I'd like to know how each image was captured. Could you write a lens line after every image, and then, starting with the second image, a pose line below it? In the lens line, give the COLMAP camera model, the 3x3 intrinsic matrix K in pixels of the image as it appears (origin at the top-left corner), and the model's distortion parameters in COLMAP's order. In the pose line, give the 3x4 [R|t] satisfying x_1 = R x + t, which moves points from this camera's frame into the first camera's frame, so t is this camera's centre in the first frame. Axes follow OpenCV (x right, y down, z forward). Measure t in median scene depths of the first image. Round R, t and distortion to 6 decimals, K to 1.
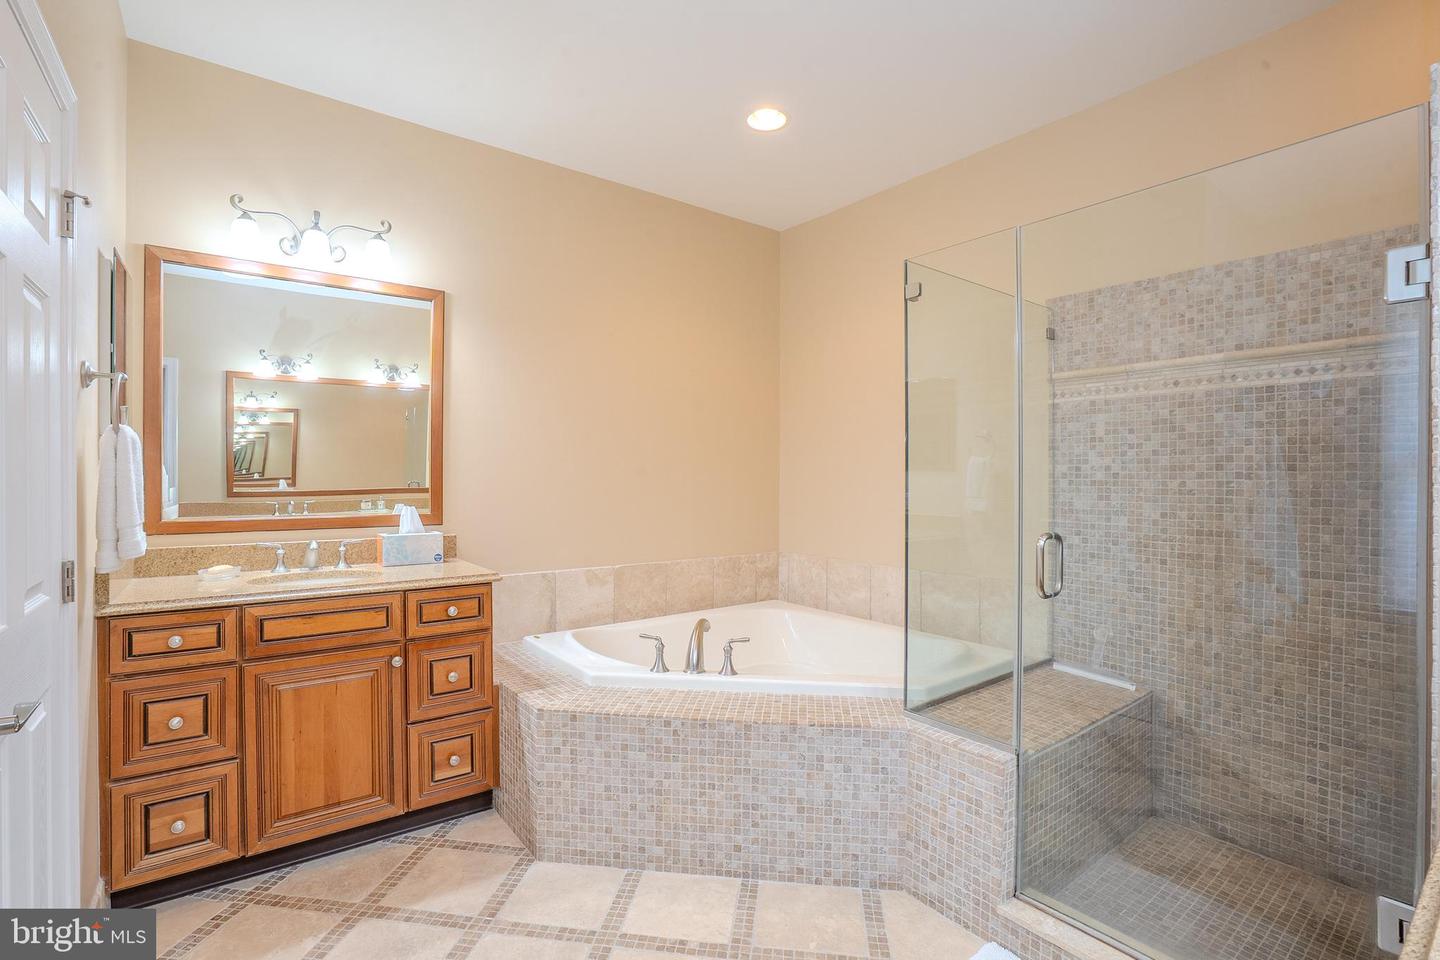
lens RADIAL K [[659.5, 0, 719.2], [0, 659.5, 476.6], [0, 0, 1]] dist [-0.063618, 0.024824]
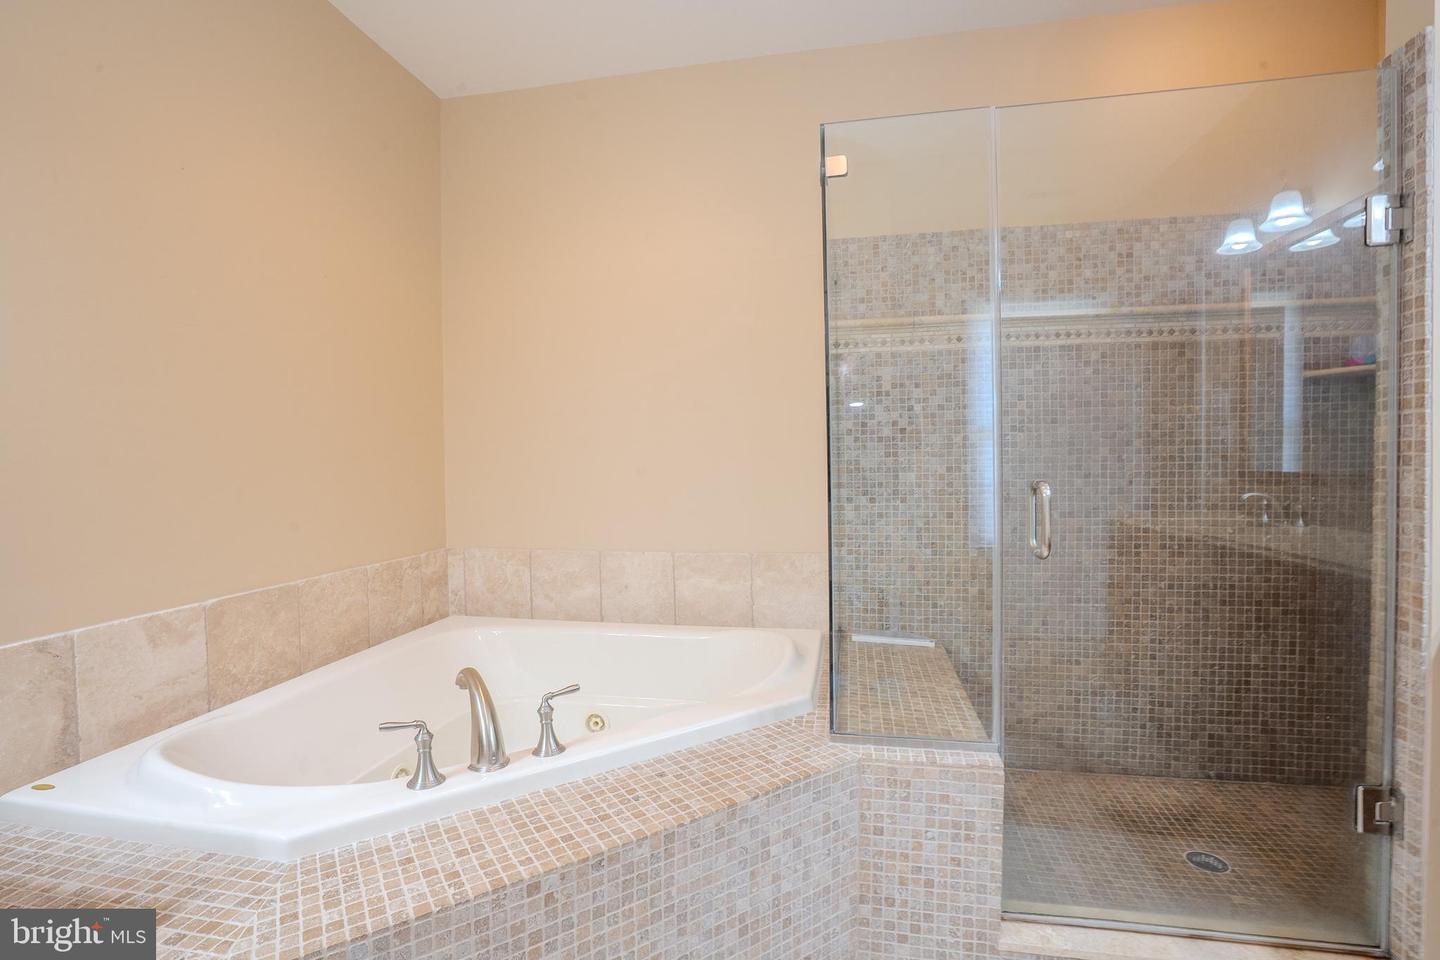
lens RADIAL K [[659.5, 0, 719.2], [0, 659.5, 476.6], [0, 0, 1]] dist [-0.063618, 0.024824]
pose [[0.751715, -0.031370, 0.658741, -0.266033], [0.017347, 0.999463, 0.027800, 0.037811], [-0.659259, -0.009470, 0.751856, 0.477191]]
